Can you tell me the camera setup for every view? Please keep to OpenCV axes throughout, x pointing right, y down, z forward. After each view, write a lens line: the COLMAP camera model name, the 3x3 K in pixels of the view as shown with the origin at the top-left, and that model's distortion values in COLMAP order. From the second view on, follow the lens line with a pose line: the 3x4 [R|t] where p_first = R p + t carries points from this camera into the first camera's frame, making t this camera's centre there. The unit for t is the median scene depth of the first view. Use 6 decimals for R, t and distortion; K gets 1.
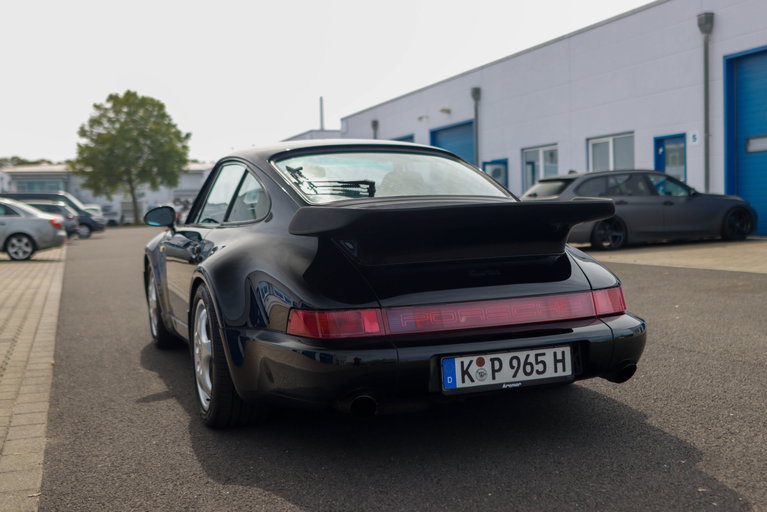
lens RADIAL K [[846.9, 0, 383.5], [0, 846.9, 256.0], [0, 0, 1]] dist [-0.034558, 0.002671]
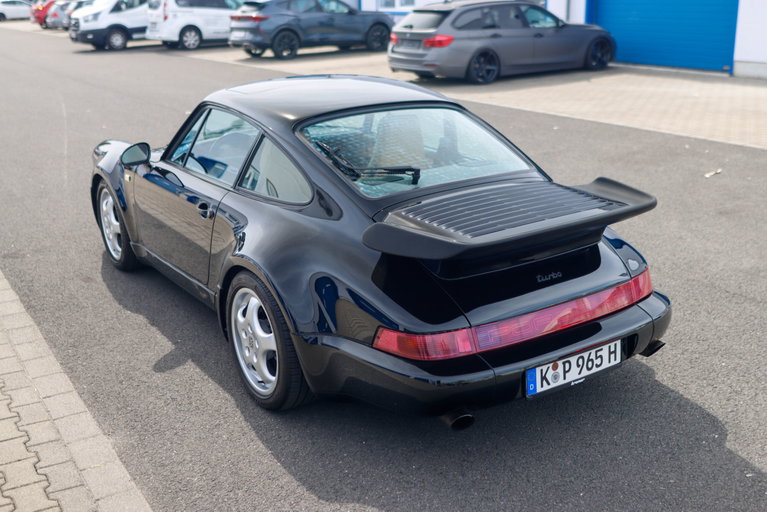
lens RADIAL K [[846.9, 0, 383.5], [0, 846.9, 256.0], [0, 0, 1]] dist [-0.034558, 0.002671]
pose [[0.978884, -0.053110, 0.197399, -0.274408], [0.002882, 0.969149, 0.246459, -0.250415], [-0.204398, -0.240686, 0.948837, 0.028355]]
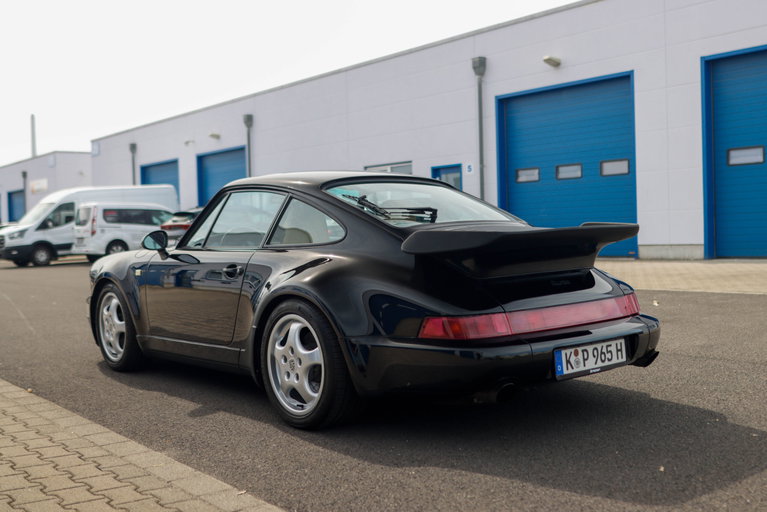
lens RADIAL K [[846.9, 0, 383.5], [0, 846.9, 256.0], [0, 0, 1]] dist [-0.034558, 0.002671]
pose [[0.949628, -0.012044, 0.313147, -0.478190], [0.021214, 0.999440, -0.025892, 0.006606], [-0.312659, 0.031231, 0.949352, -0.094105]]
